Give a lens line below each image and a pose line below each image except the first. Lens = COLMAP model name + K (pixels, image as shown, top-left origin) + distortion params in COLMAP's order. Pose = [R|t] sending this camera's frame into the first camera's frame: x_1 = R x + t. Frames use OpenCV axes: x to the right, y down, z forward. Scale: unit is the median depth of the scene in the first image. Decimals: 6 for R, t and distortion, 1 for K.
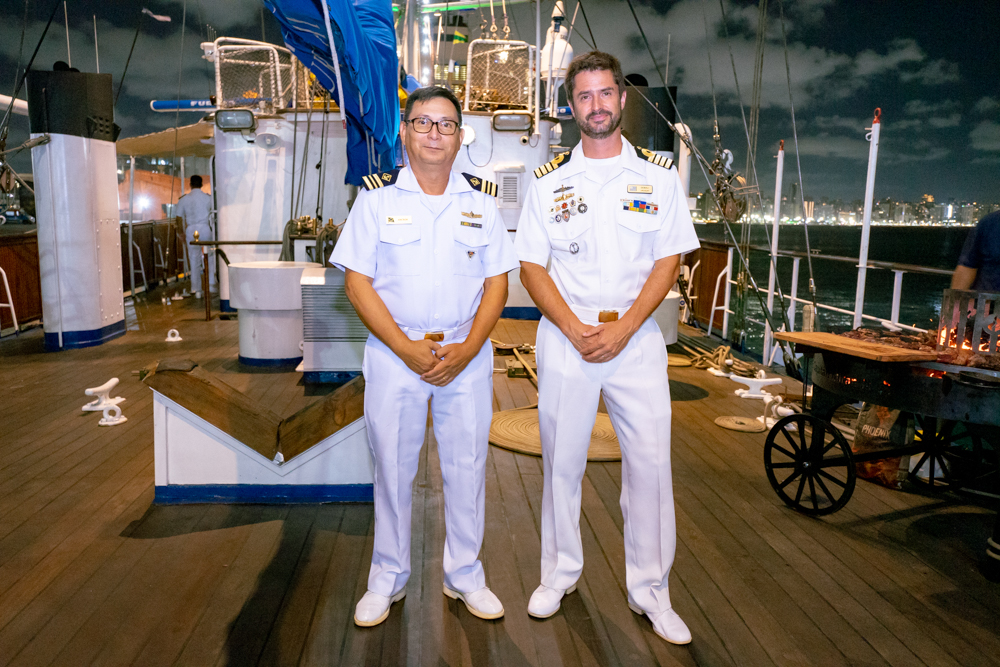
lens RADIAL K [[838.5, 0, 499.1], [0, 838.5, 332.9], [0, 0, 1]] dist [-0.007493, 0.085987]
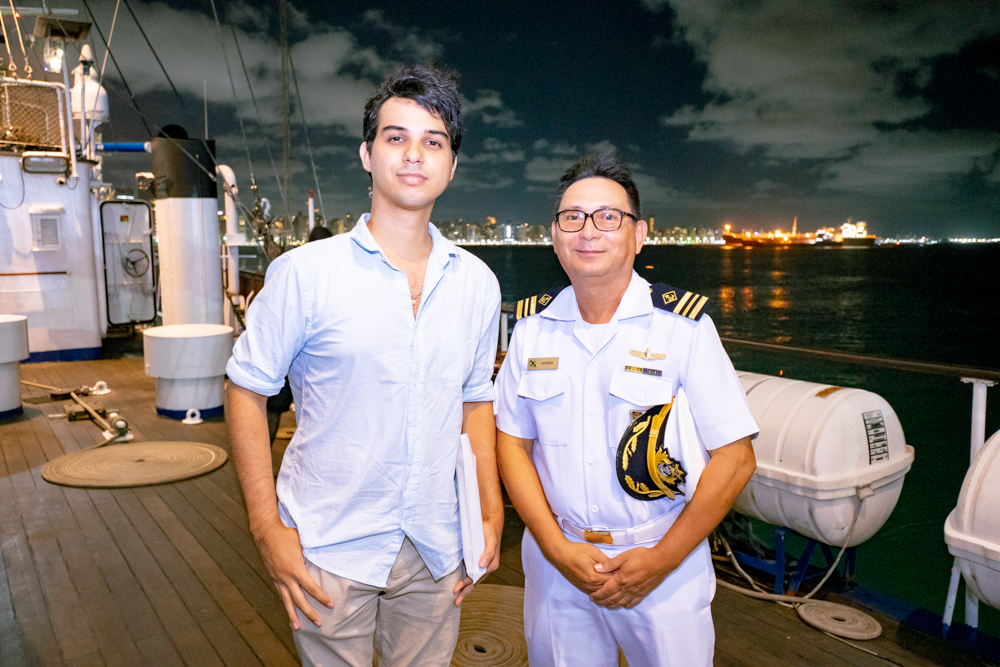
lens RADIAL K [[838.5, 0, 499.1], [0, 838.5, 332.9], [0, 0, 1]] dist [-0.007493, 0.085987]
pose [[0.873877, -0.081007, 0.479351, -0.010150], [0.089054, 0.996009, 0.005970, -0.010660], [-0.477921, 0.037471, 0.877603, -0.123989]]
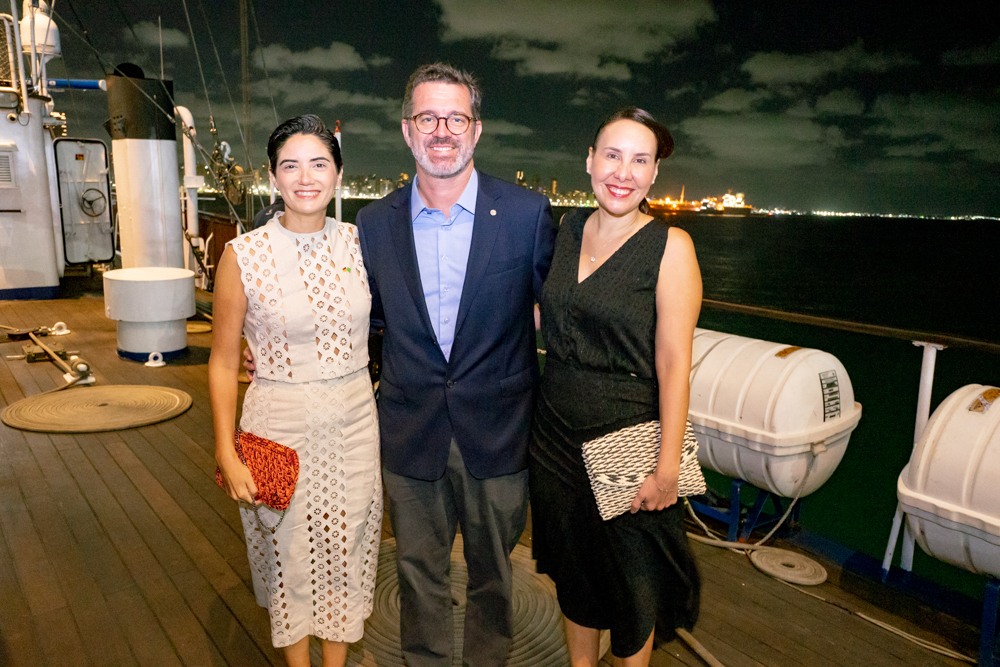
lens RADIAL K [[786.0, 0, 500.0], [0, 786.0, 333.5], [0, 0, 1]] dist [-0.002033, 0.049298]
pose [[0.840838, -0.104846, 0.531036, -0.009572], [0.070034, 0.993888, 0.085338, -0.018047], [-0.536738, -0.034565, 0.843041, -0.100794]]
